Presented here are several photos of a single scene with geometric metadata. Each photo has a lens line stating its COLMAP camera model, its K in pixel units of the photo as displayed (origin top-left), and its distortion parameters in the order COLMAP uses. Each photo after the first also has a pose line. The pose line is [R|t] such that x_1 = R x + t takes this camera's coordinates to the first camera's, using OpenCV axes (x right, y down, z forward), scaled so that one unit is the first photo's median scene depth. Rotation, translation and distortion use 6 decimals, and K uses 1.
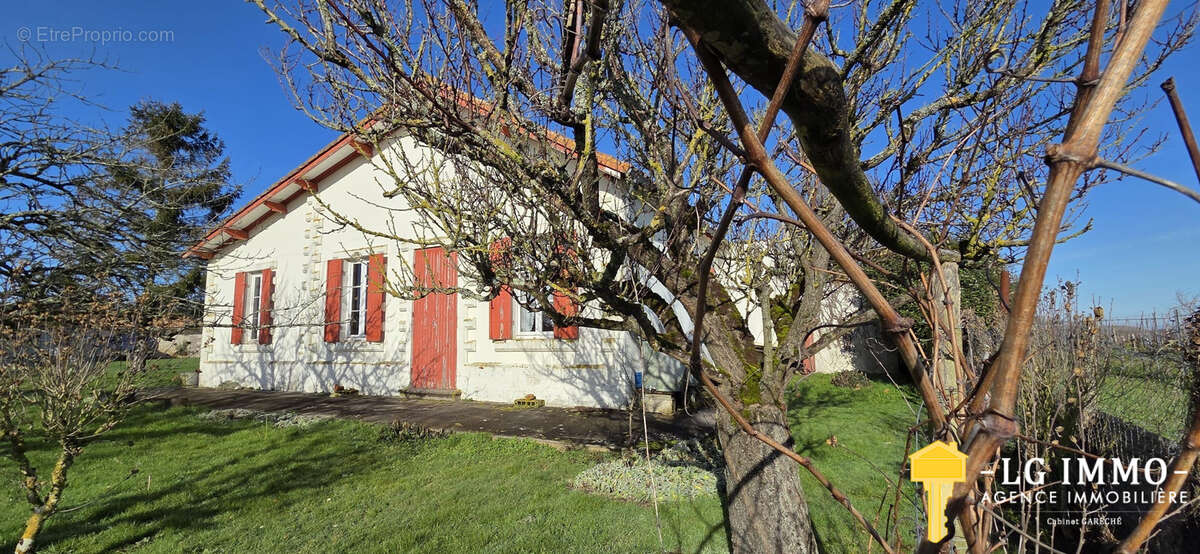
lens RADIAL K [[490.6, 0, 597.6], [0, 490.6, 278.1], [0, 0, 1]] dist [0.004385, 0.000463]
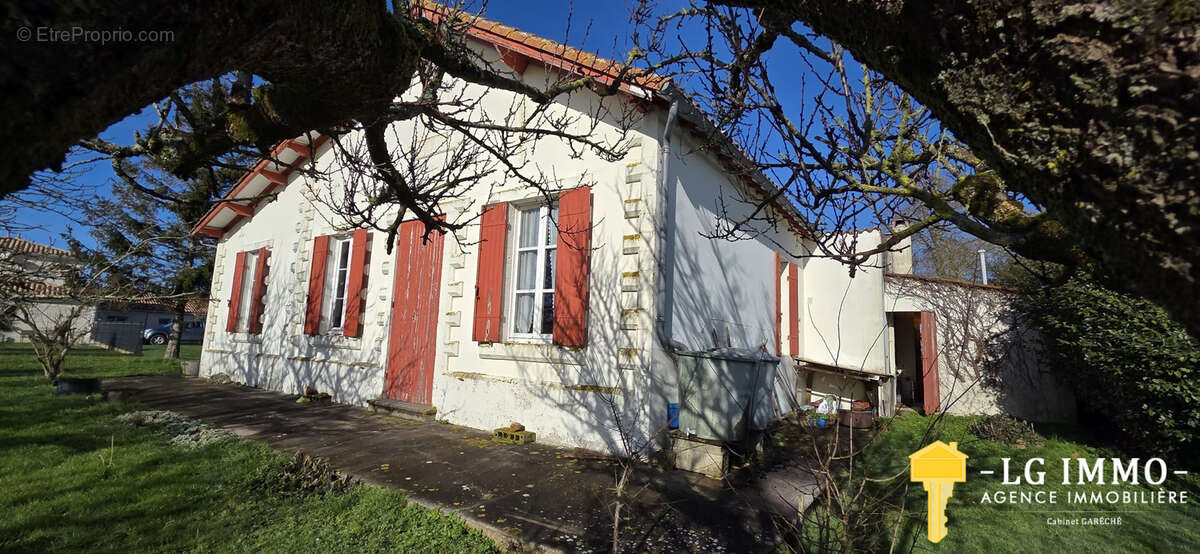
lens RADIAL K [[490.6, 0, 597.6], [0, 490.6, 278.1], [0, 0, 1]] dist [0.004385, 0.000463]
pose [[0.988220, 0.034966, -0.148989, 0.073610], [-0.037761, 0.999159, -0.015966, 0.038962], [0.148305, 0.021404, 0.988710, 0.327428]]
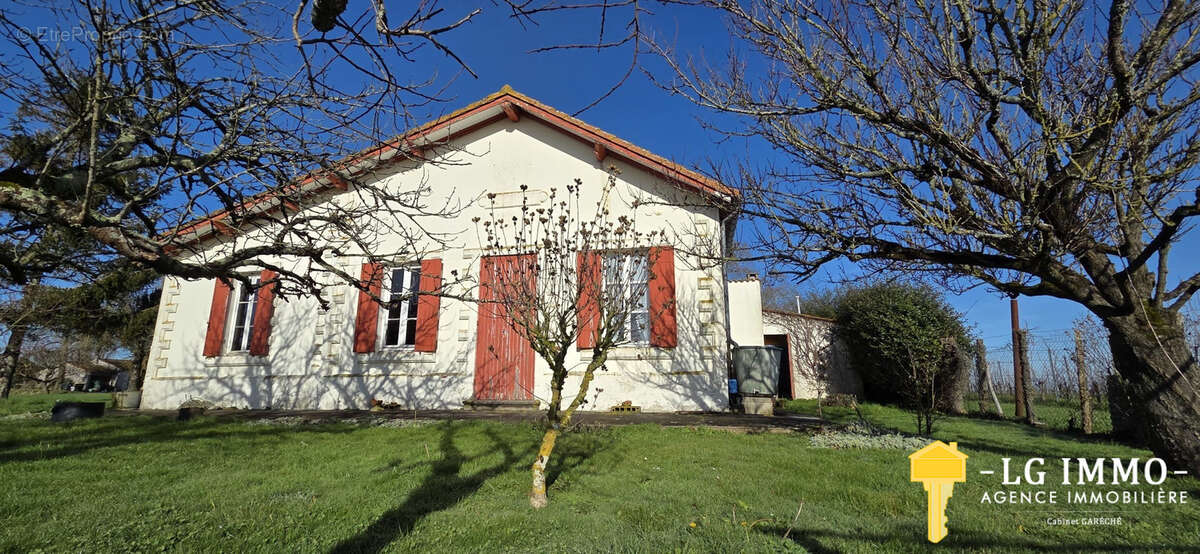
lens RADIAL K [[490.6, 0, 597.6], [0, 490.6, 278.1], [0, 0, 1]] dist [0.004385, 0.000463]
pose [[0.966298, 0.071094, 0.247413, -0.469613], [-0.043990, 0.992574, -0.113410, 0.102244], [-0.253638, 0.098704, 0.962250, 0.007615]]
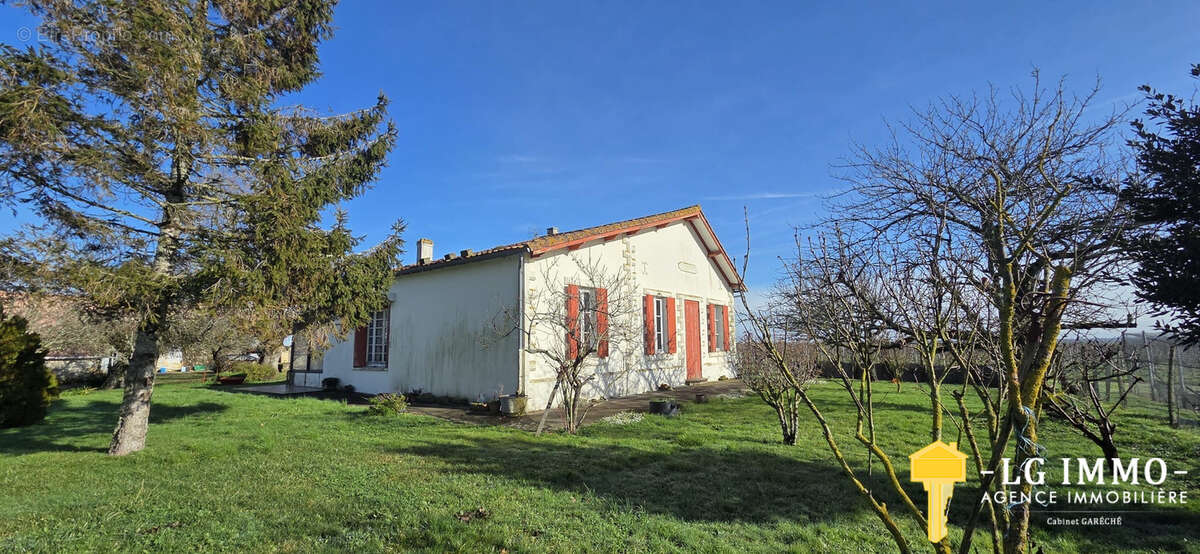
lens RADIAL K [[490.6, 0, 597.6], [0, 490.6, 278.1], [0, 0, 1]] dist [0.004385, 0.000463]
pose [[0.178961, 0.143930, 0.973271, -2.555900], [-0.107810, 0.986153, -0.126011, 0.142541], [-0.977932, -0.082378, 0.192000, 1.182124]]
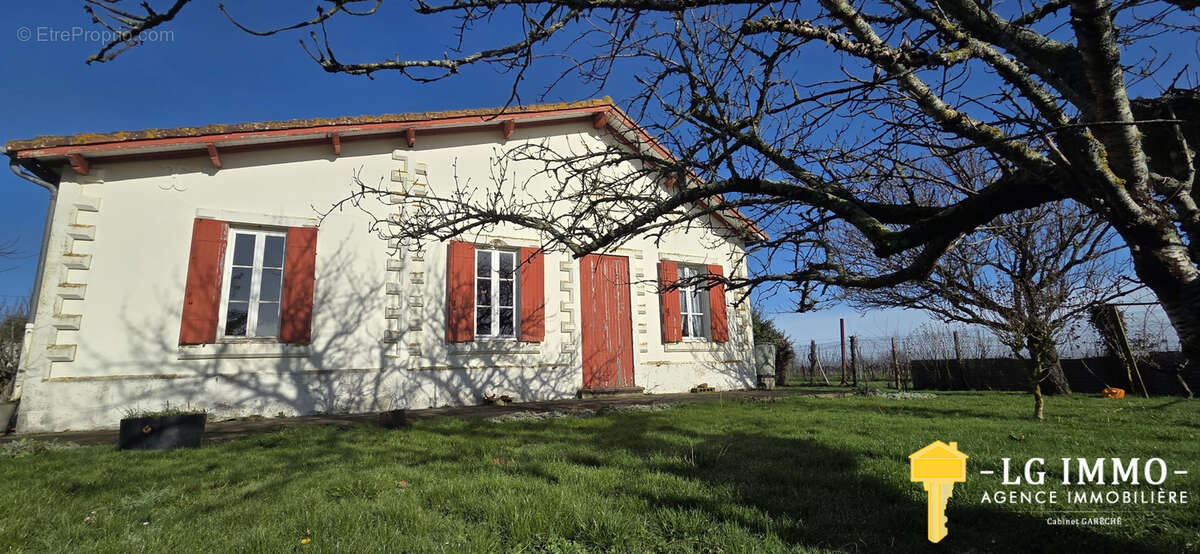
lens RADIAL K [[467.1, 0, 584.3], [0, 467.1, 279.0], [0, 0, 1]] dist [0.000740, 0.000098]
pose [[0.606644, 0.152015, 0.780304, -1.358308], [-0.071928, 0.988017, -0.136561, 0.155246], [-0.791713, 0.026718, 0.610309, 0.489321]]
